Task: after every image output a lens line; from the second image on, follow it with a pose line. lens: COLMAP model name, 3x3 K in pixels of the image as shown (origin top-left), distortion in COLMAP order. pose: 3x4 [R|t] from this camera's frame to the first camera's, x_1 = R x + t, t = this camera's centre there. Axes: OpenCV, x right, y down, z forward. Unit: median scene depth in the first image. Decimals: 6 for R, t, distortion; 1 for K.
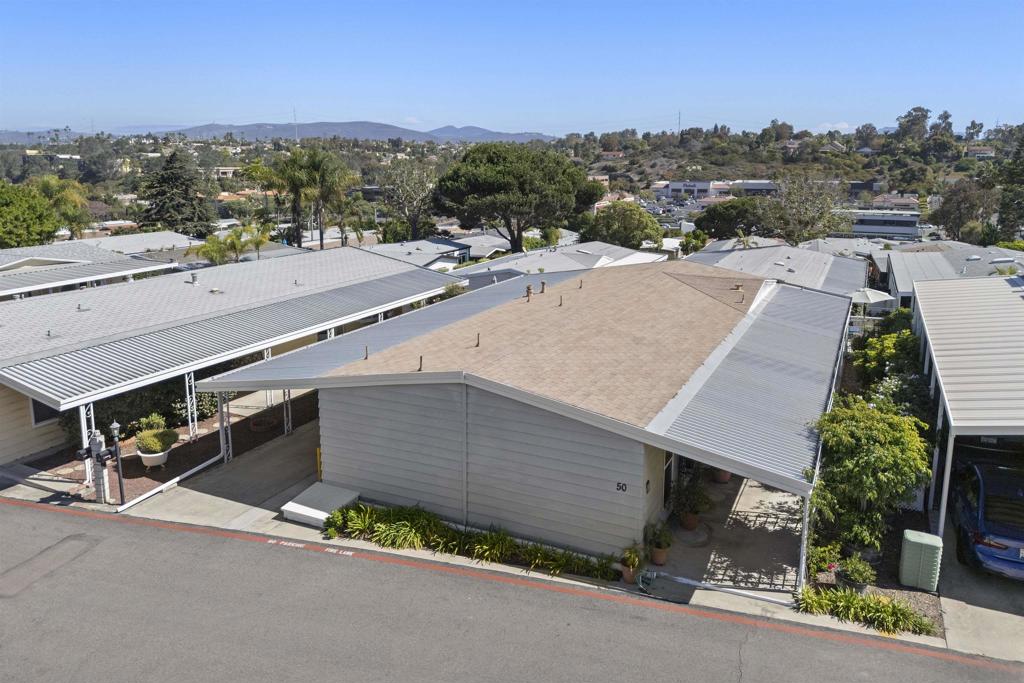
lens RADIAL K [[749.6, 0, 495.3], [0, 749.6, 337.8], [0, 0, 1]] dist [0.100289, -0.105899]
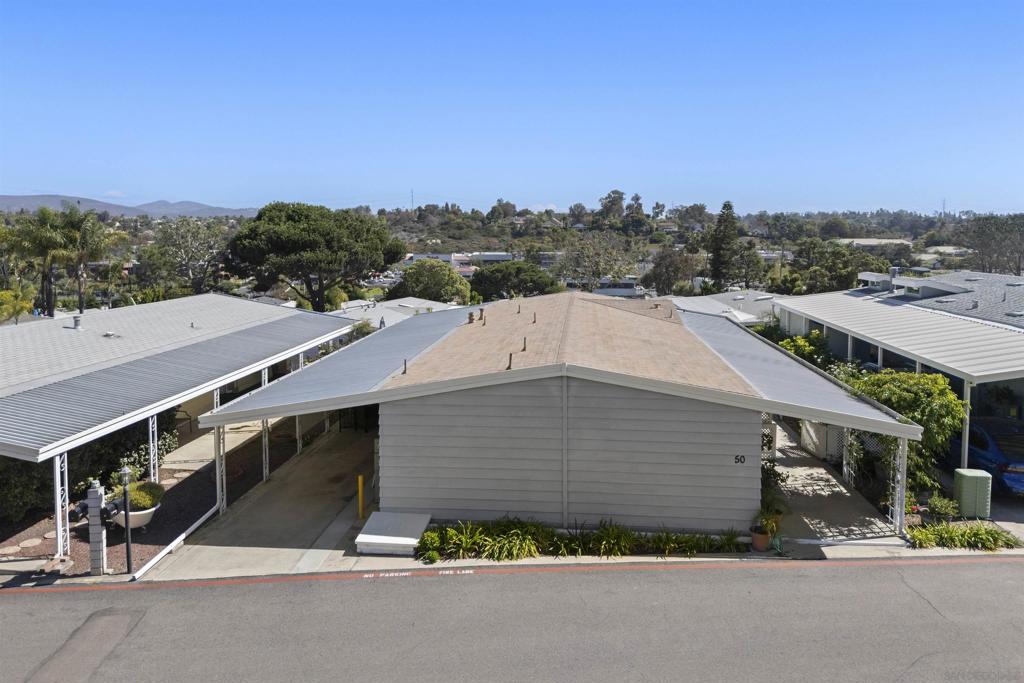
lens RADIAL K [[749.6, 0, 495.3], [0, 749.6, 337.8], [0, 0, 1]] dist [0.100289, -0.105899]
pose [[0.939980, -0.049658, 0.337598, -0.368164], [0.082400, 0.993108, -0.083351, 0.069632], [-0.331132, 0.106167, 0.937593, 0.094538]]
